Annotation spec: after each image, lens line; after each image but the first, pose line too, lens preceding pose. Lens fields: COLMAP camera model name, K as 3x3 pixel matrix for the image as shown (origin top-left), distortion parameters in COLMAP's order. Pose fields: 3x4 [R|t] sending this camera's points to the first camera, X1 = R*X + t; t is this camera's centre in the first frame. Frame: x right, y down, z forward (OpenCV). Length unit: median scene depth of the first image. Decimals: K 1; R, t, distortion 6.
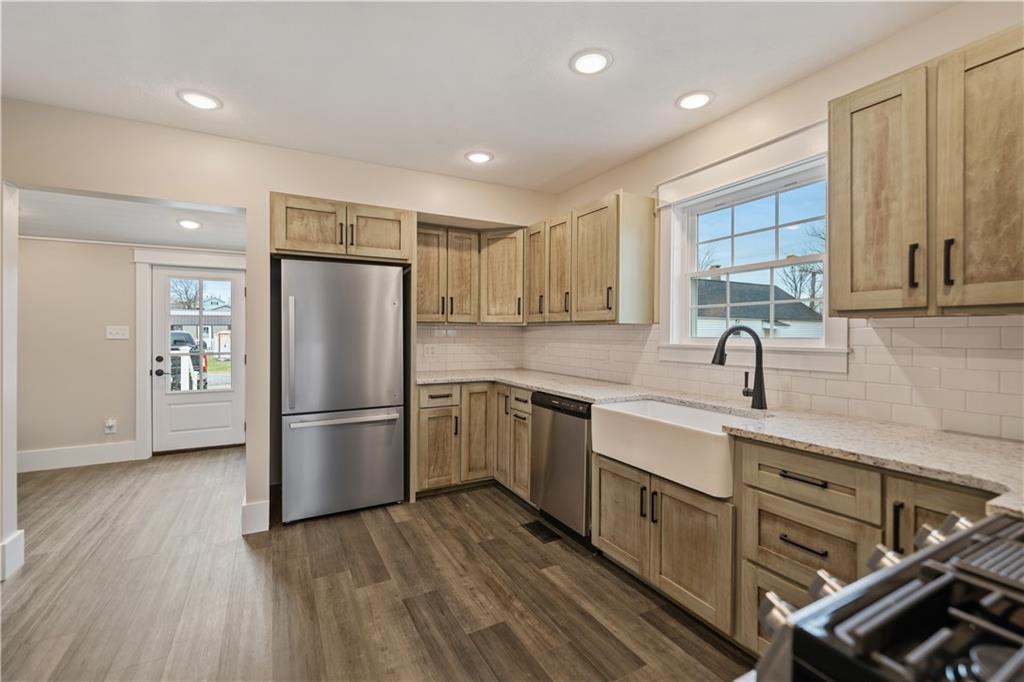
lens RADIAL K [[435.2, 0, 513.3], [0, 435.2, 336.8], [0, 0, 1]] dist [-0.002853, -0.000070]
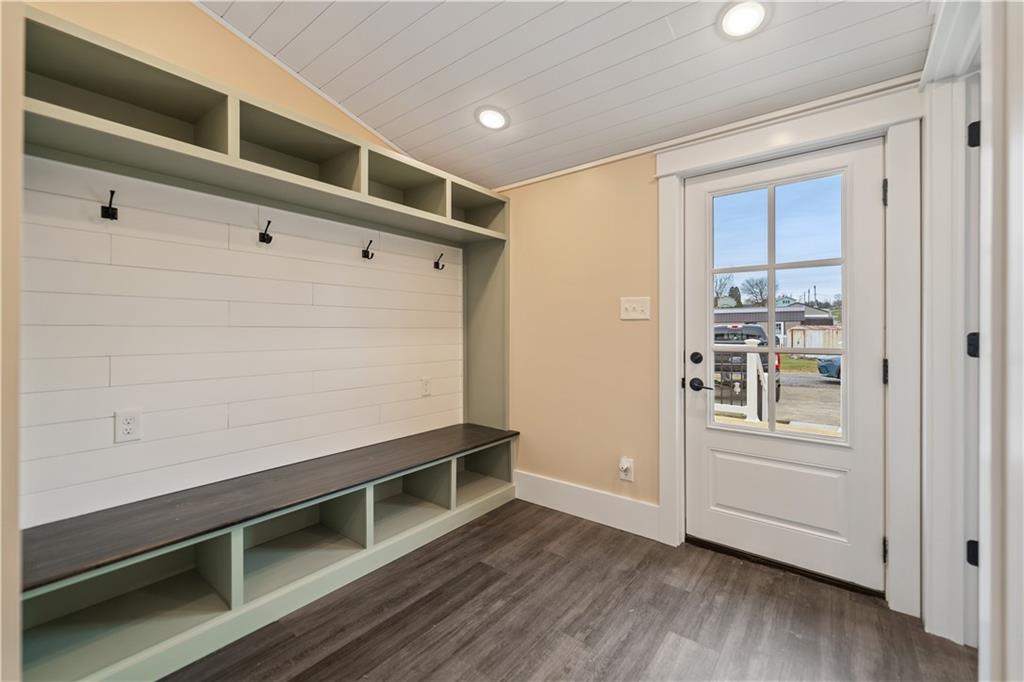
lens RADIAL K [[435.2, 0, 514.3], [0, 435.2, 330.5], [0, 0, 1]] dist [-0.002853, -0.000070]
pose [[0.398595, -0.004698, -0.917115, -0.318480], [-0.002304, 0.999979, -0.006123, 0.016947], [0.917124, 0.004554, 0.398575, 0.444037]]
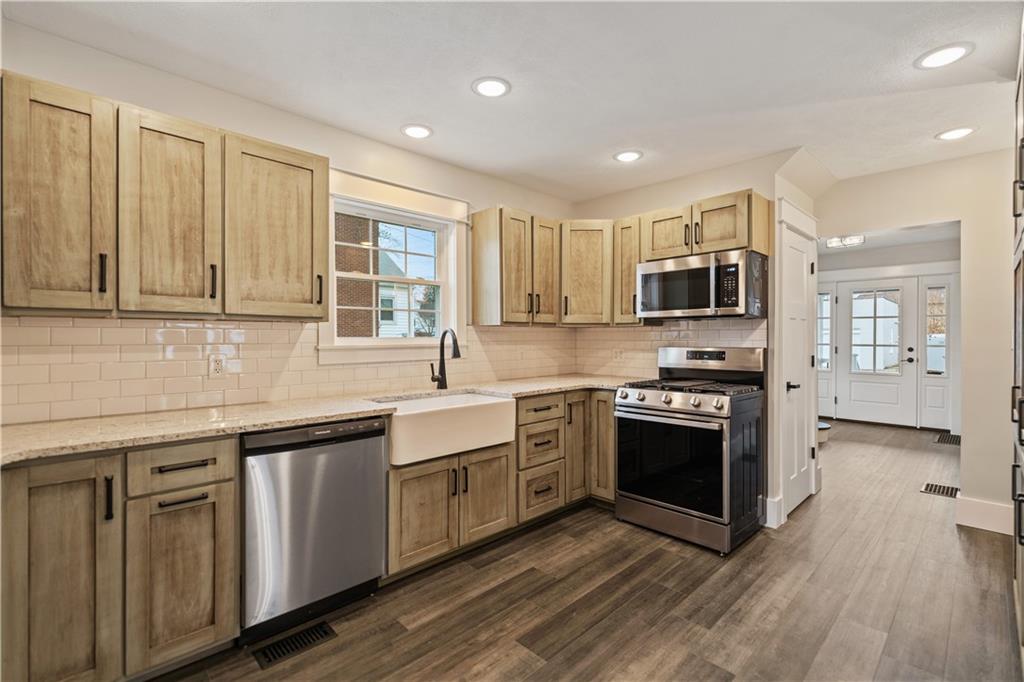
lens RADIAL K [[458.6, 0, 517.5], [0, 458.6, 338.5], [0, 0, 1]] dist [0.002710, -0.000294]
pose [[-0.265883, -0.010149, 0.963952, -0.910758], [0.005663, 0.999911, 0.012090, -0.009944], [-0.963989, 0.008673, -0.265802, 1.173294]]
